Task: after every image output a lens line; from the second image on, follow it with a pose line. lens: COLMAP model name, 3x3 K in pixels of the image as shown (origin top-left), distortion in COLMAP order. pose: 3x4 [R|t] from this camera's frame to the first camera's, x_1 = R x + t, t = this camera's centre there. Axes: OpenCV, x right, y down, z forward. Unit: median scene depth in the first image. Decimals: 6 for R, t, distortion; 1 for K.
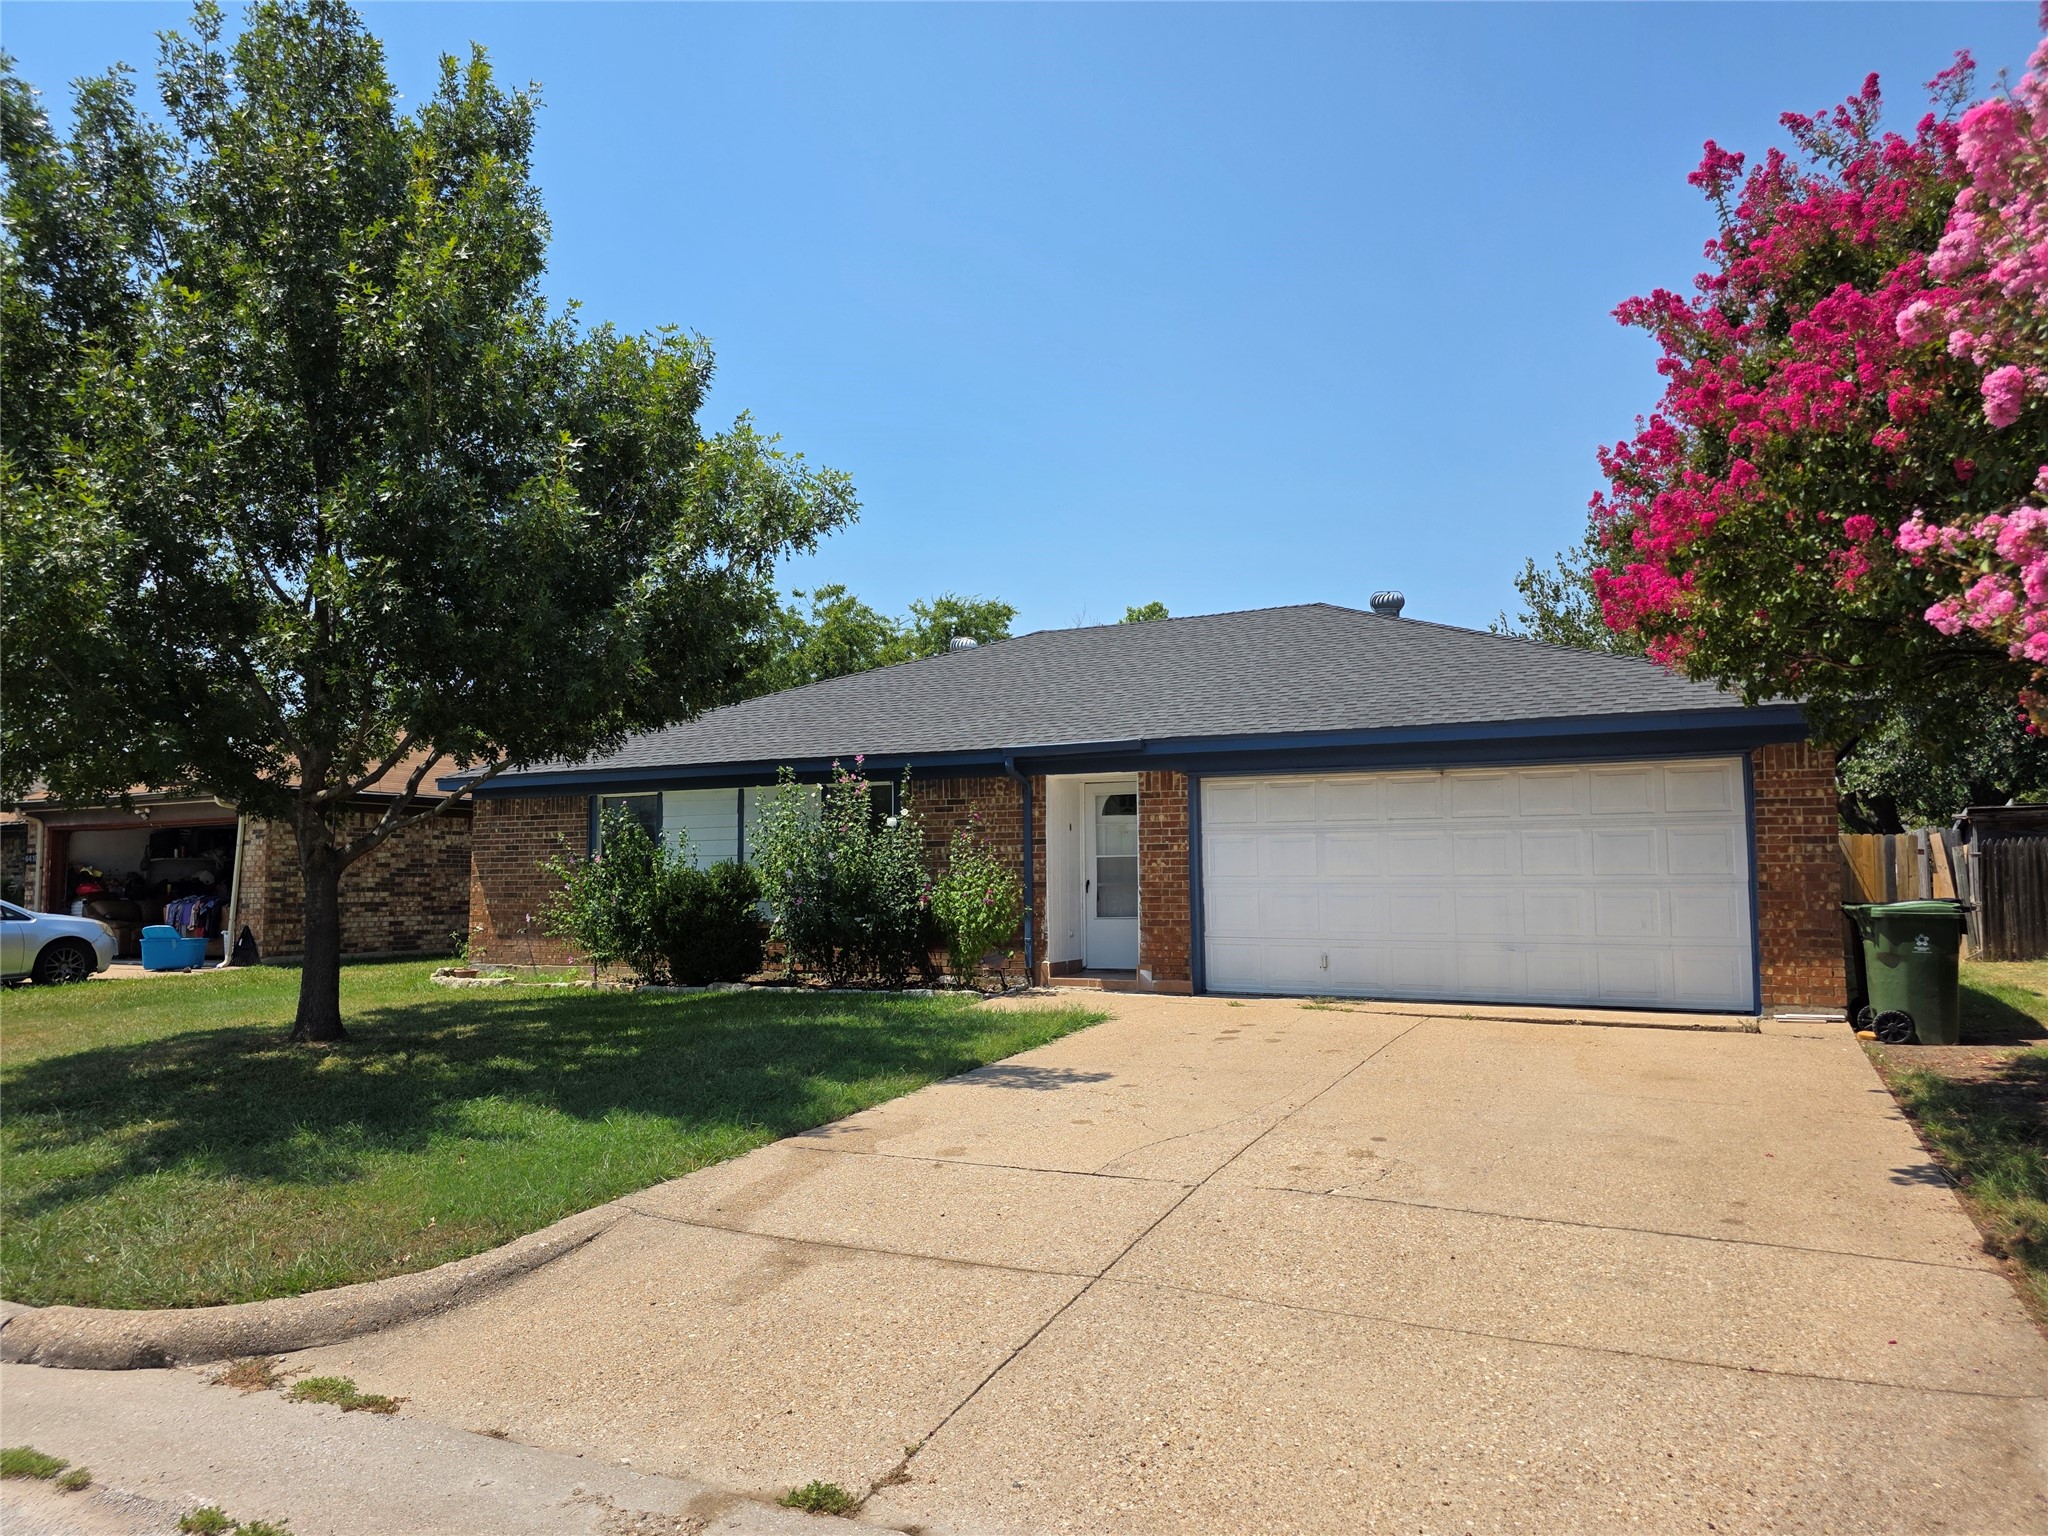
lens RADIAL K [[1414.5, 0, 1024.0], [0, 1414.5, 768.0], [0, 0, 1]] dist [0.017903, -0.003644]
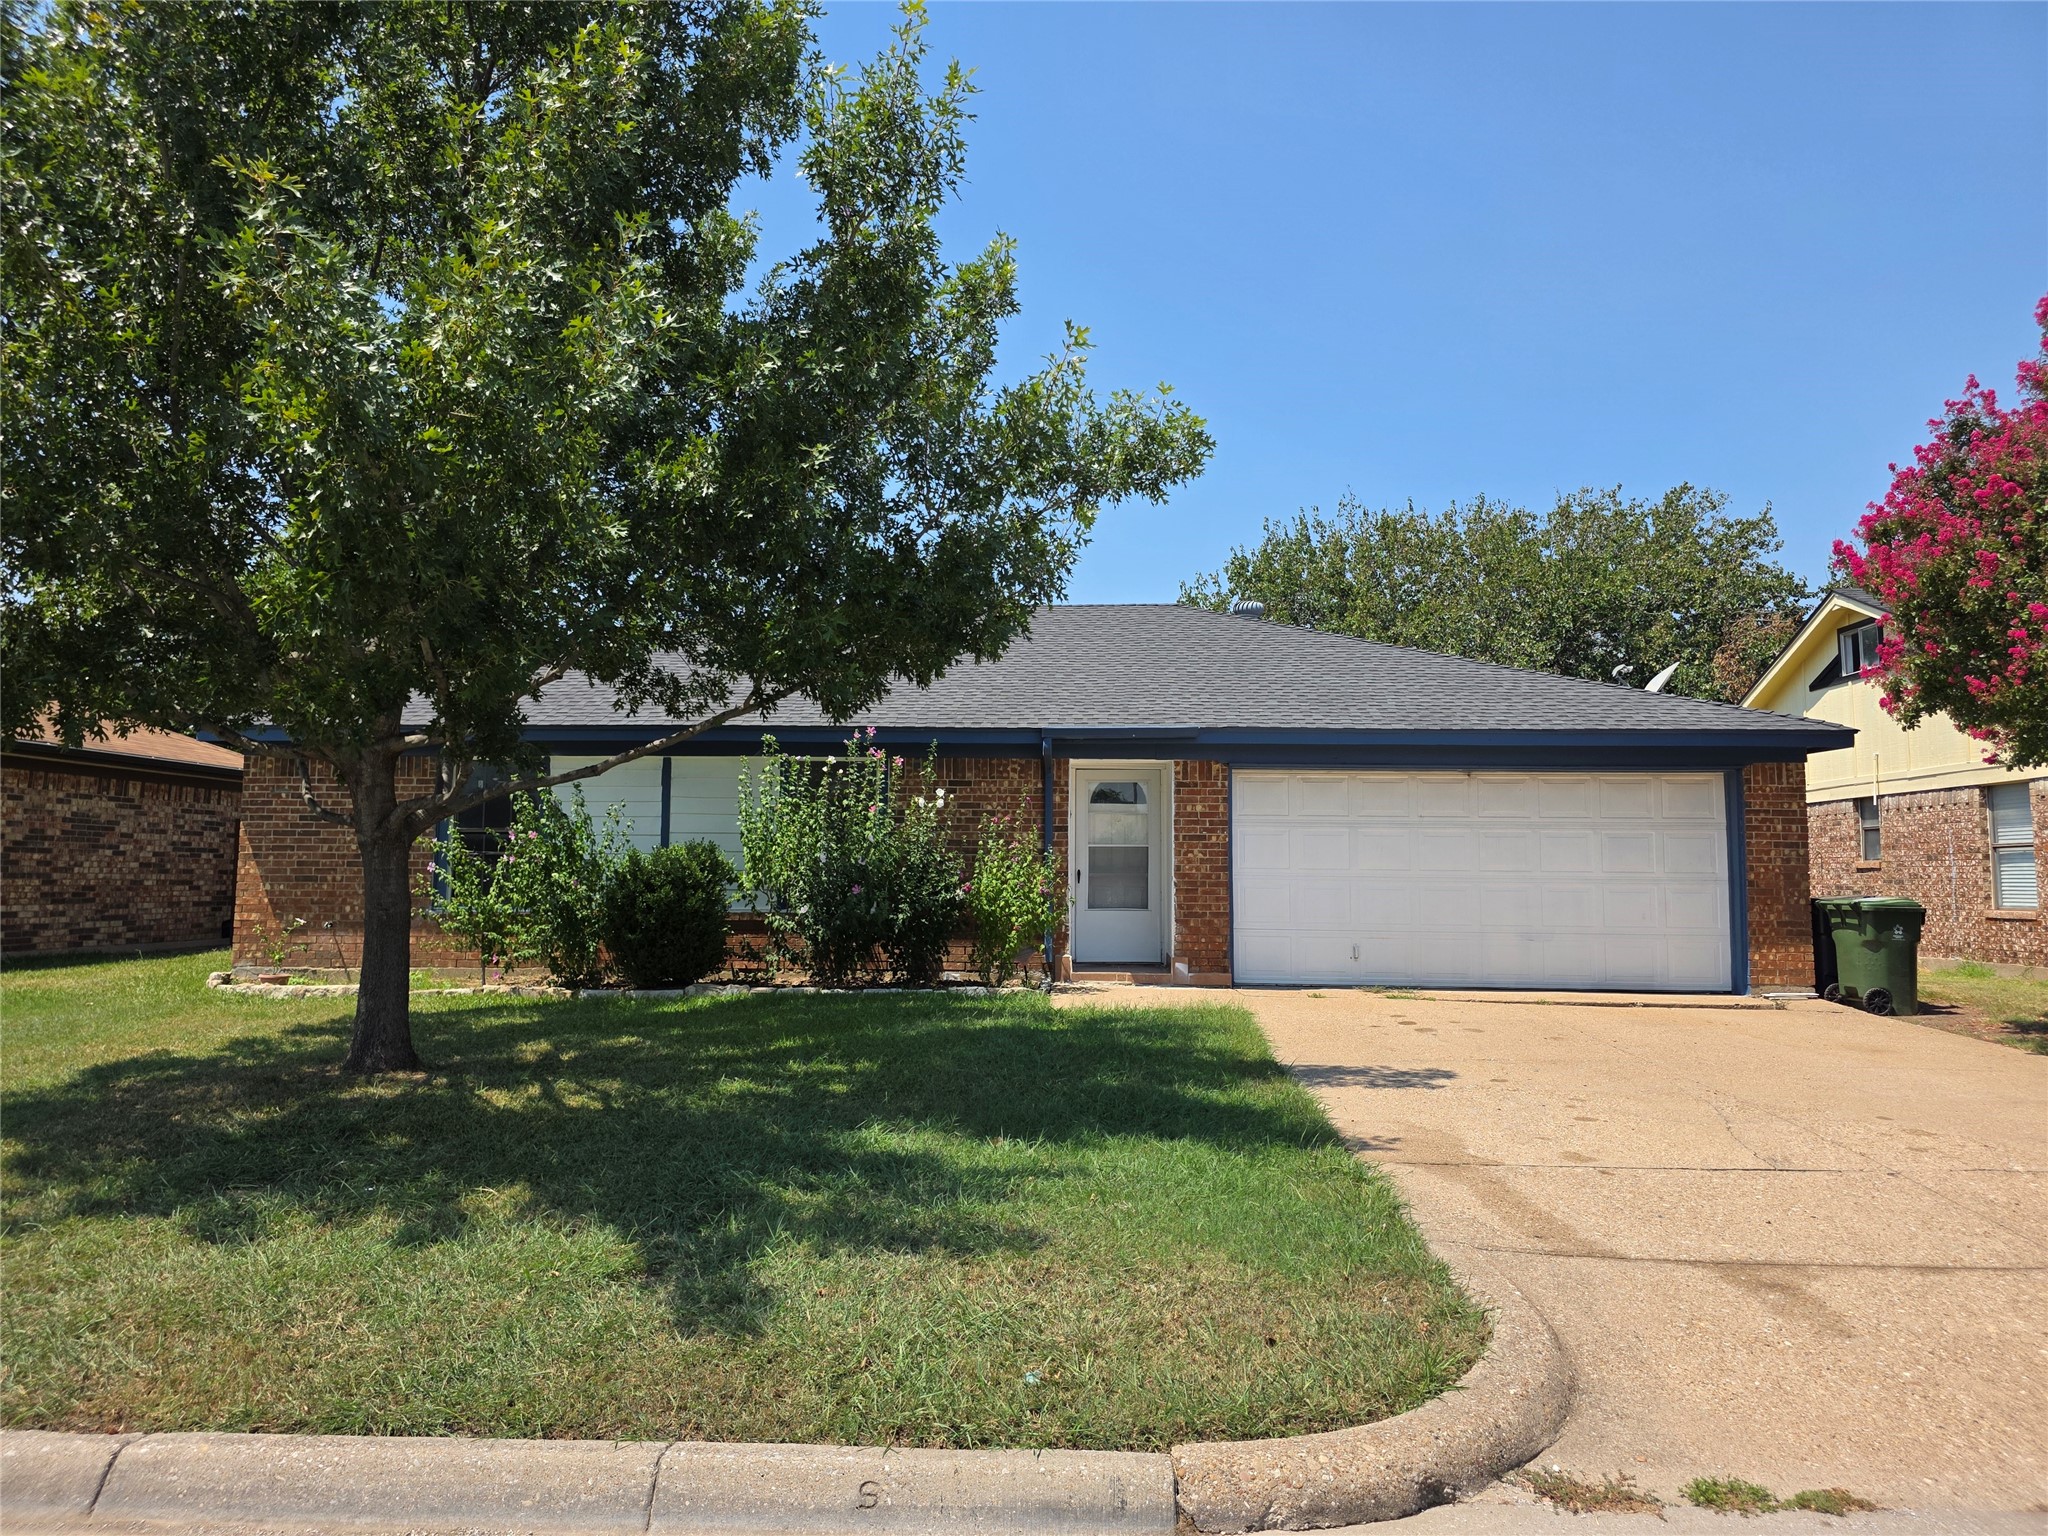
lens RADIAL K [[1414.5, 0, 1024.0], [0, 1414.5, 768.0], [0, 0, 1]] dist [0.017903, -0.003644]
pose [[0.907774, 0.044450, 0.417097, -0.429358], [-0.046619, 0.998900, -0.004991, 0.018196], [-0.416860, -0.014914, 0.908848, 0.158529]]
